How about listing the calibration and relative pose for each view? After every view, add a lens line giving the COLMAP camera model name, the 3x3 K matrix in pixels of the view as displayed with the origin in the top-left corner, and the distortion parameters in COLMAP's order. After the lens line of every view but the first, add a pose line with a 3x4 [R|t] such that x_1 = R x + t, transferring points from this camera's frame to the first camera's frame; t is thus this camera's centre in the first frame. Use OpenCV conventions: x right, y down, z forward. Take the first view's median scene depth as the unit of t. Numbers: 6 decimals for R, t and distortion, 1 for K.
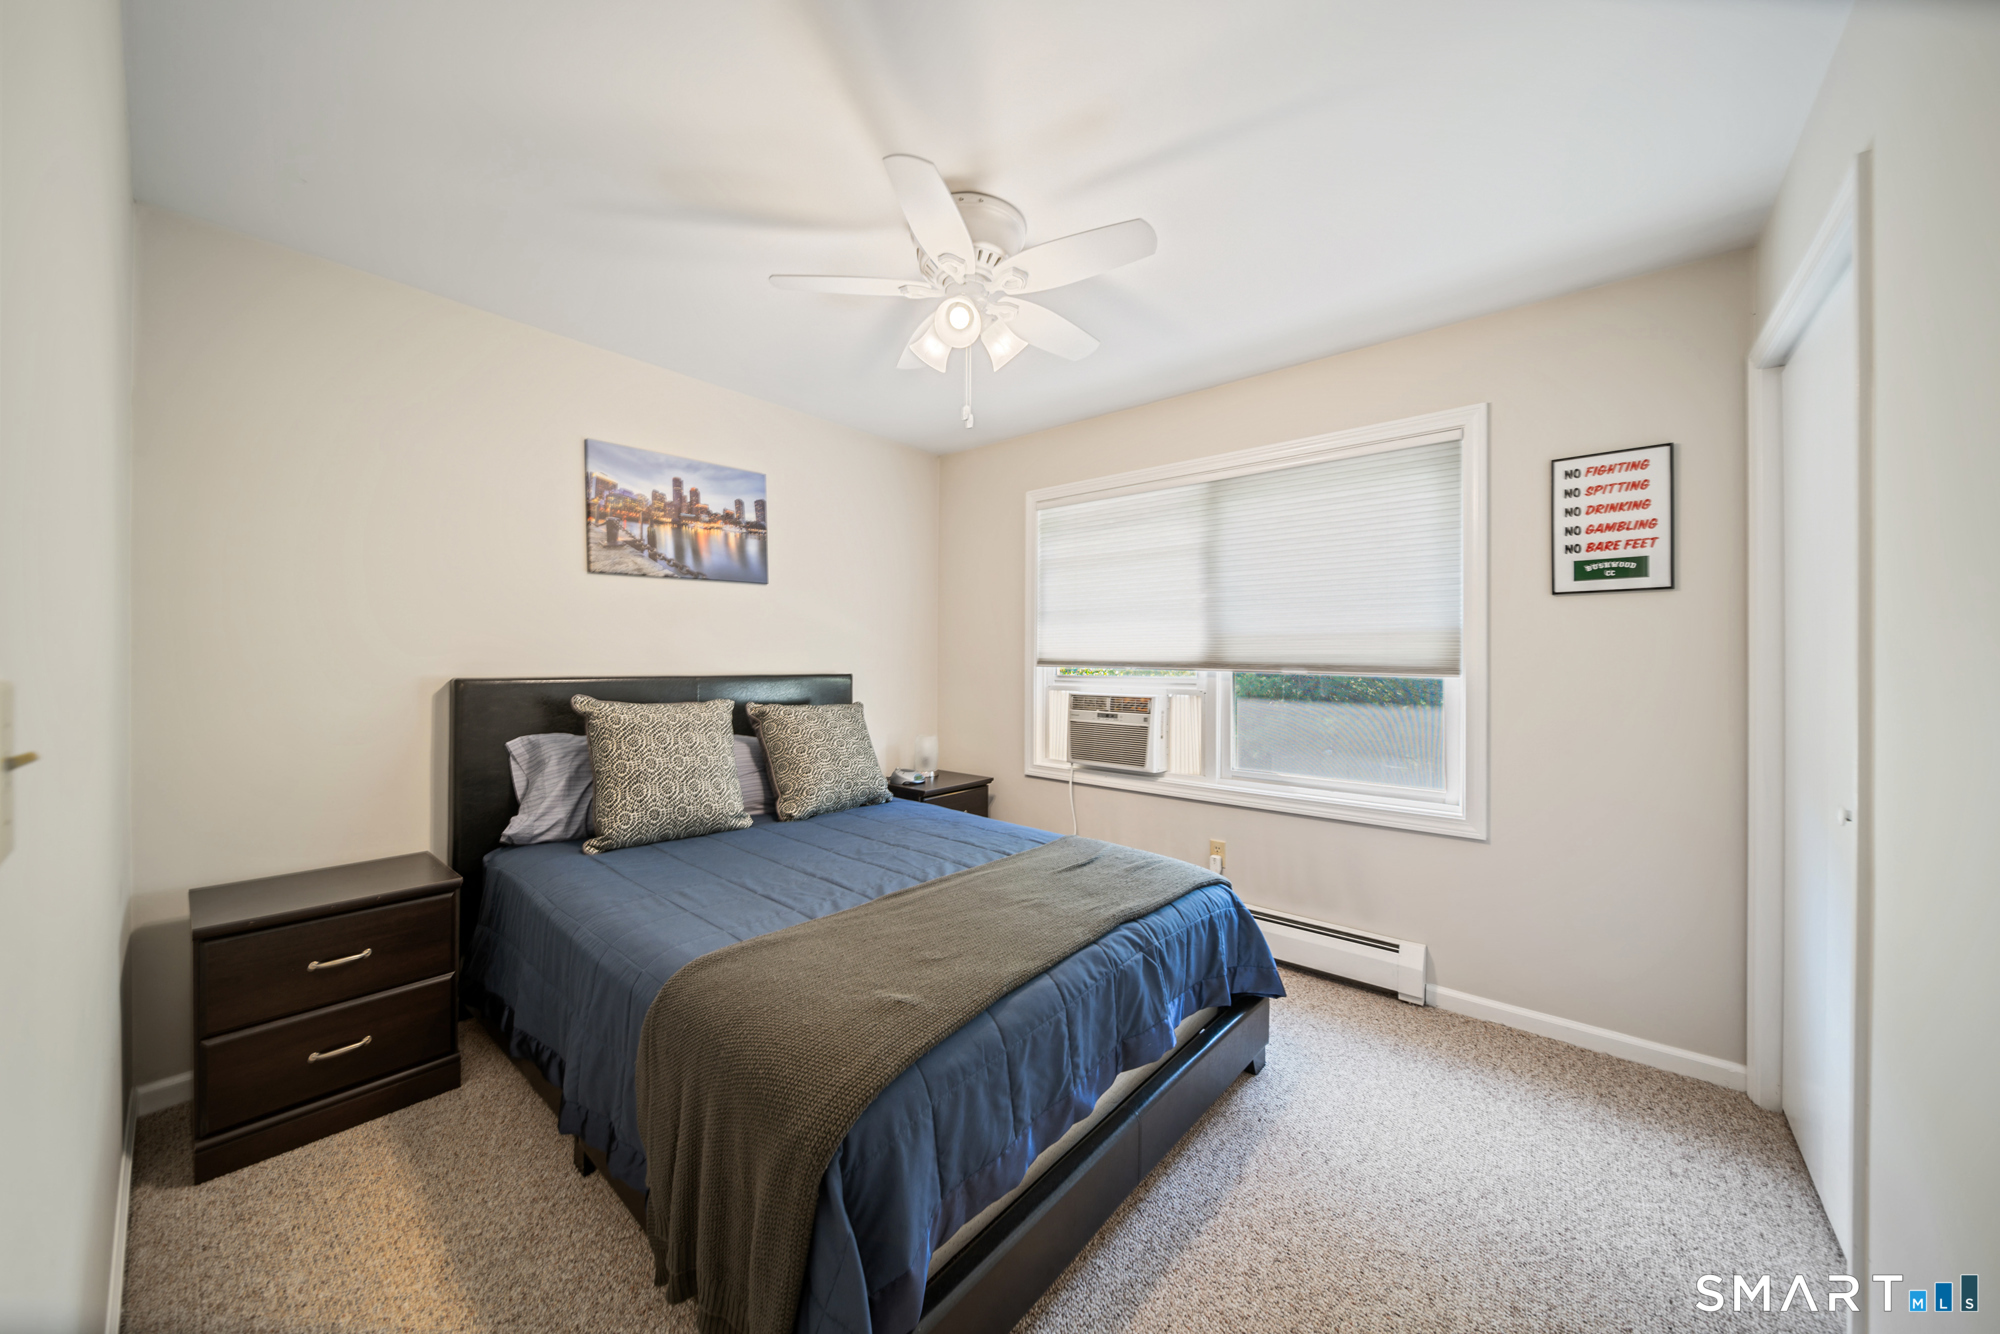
lens RADIAL K [[704.8, 0, 996.1], [0, 704.8, 655.7], [0, 0, 1]] dist [-0.000549, -0.000093]
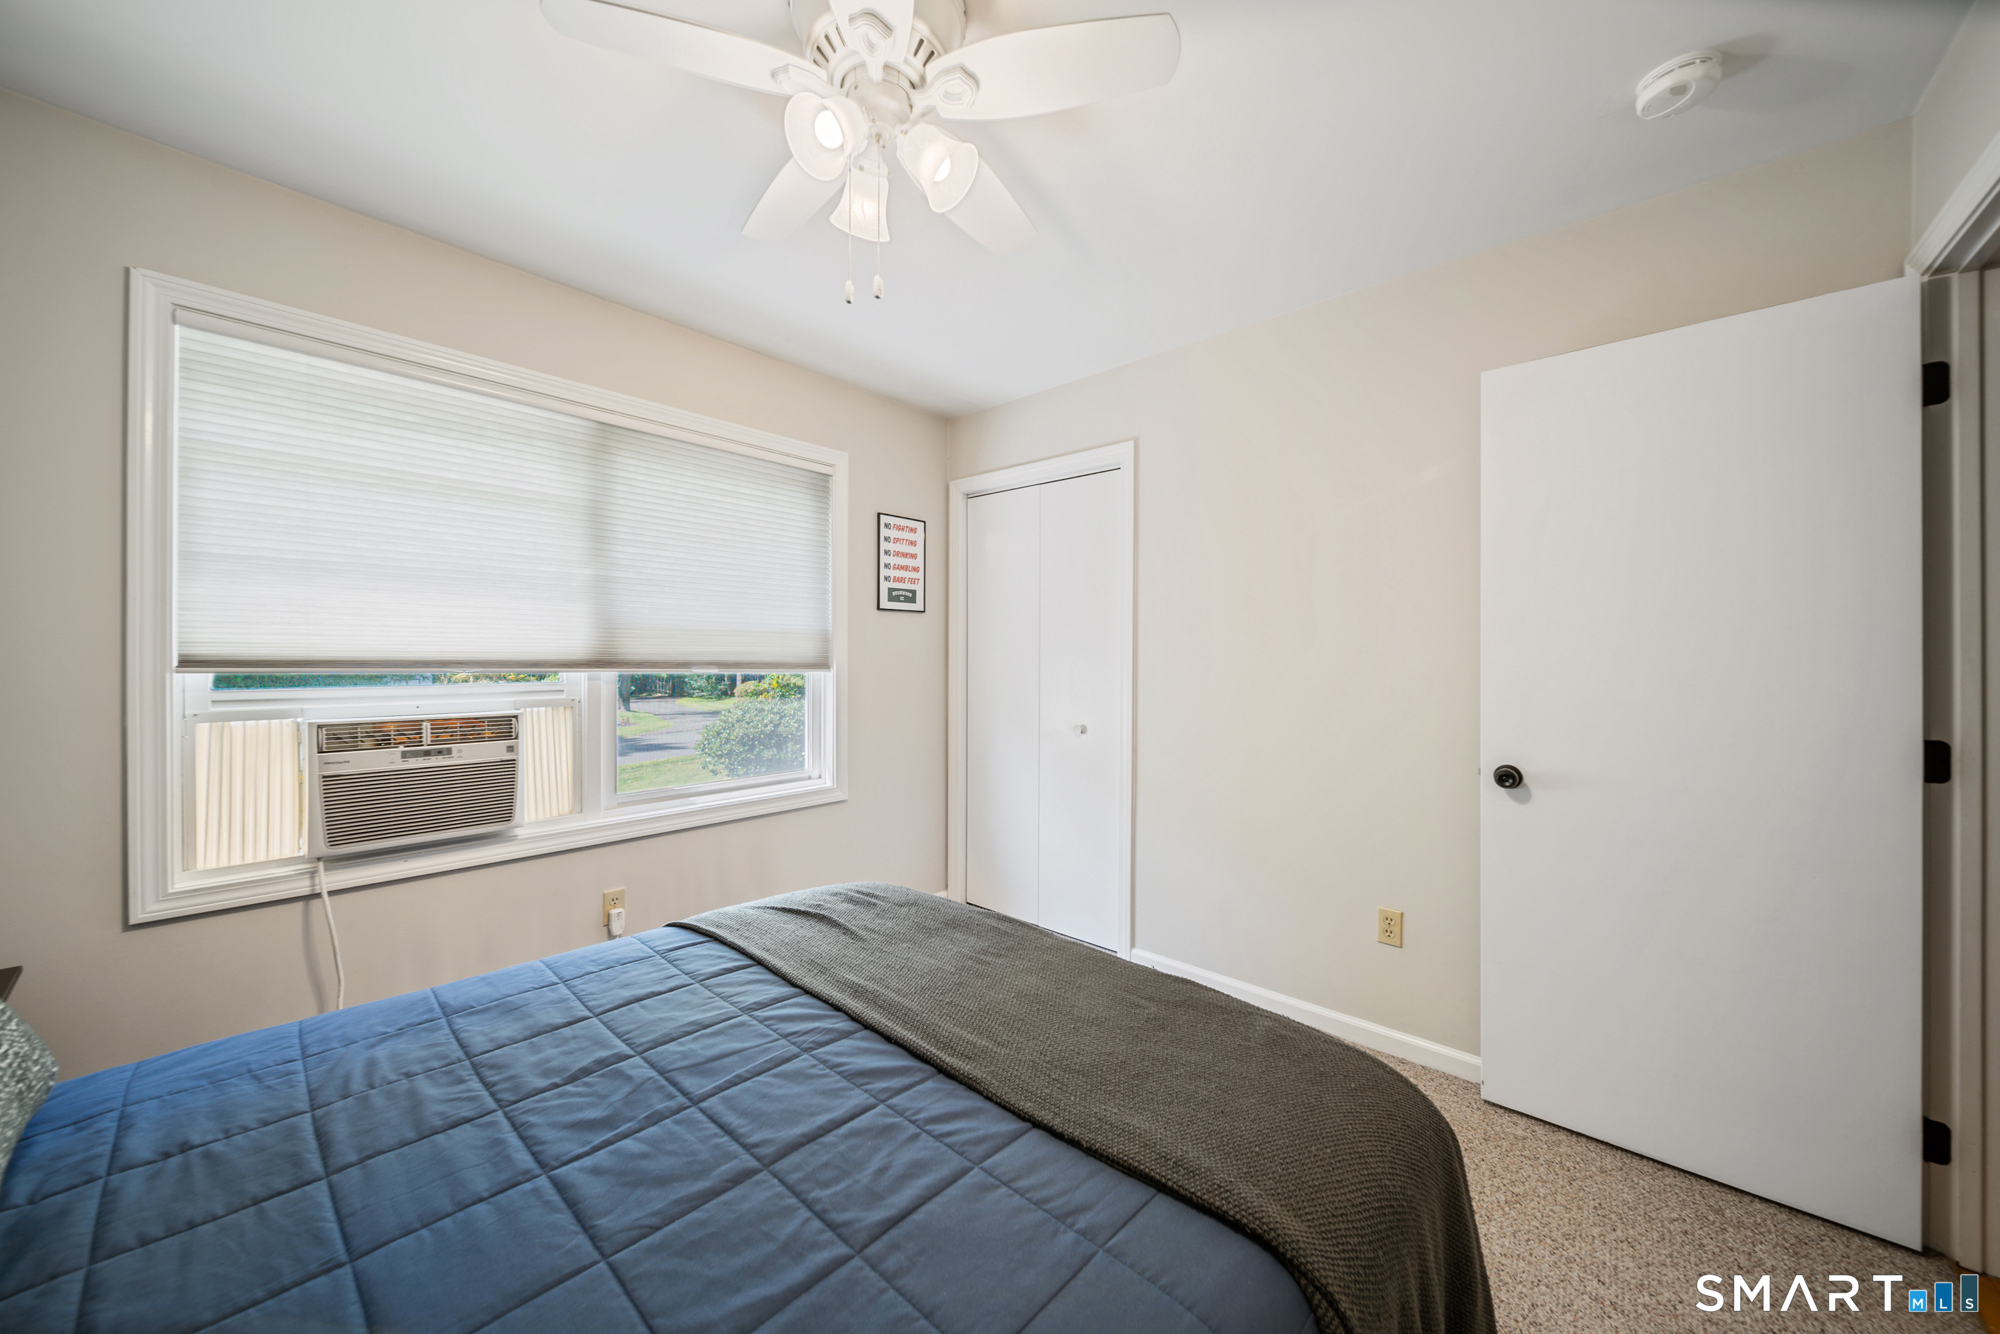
lens RADIAL K [[704.8, 0, 996.1], [0, 704.8, 655.7], [0, 0, 1]] dist [-0.000549, -0.000093]
pose [[0.026654, -0.000158, 0.999645, -0.541621], [-0.006817, 0.999977, 0.000340, 0.001313], [-0.999621, -0.006824, 0.026652, 0.675956]]
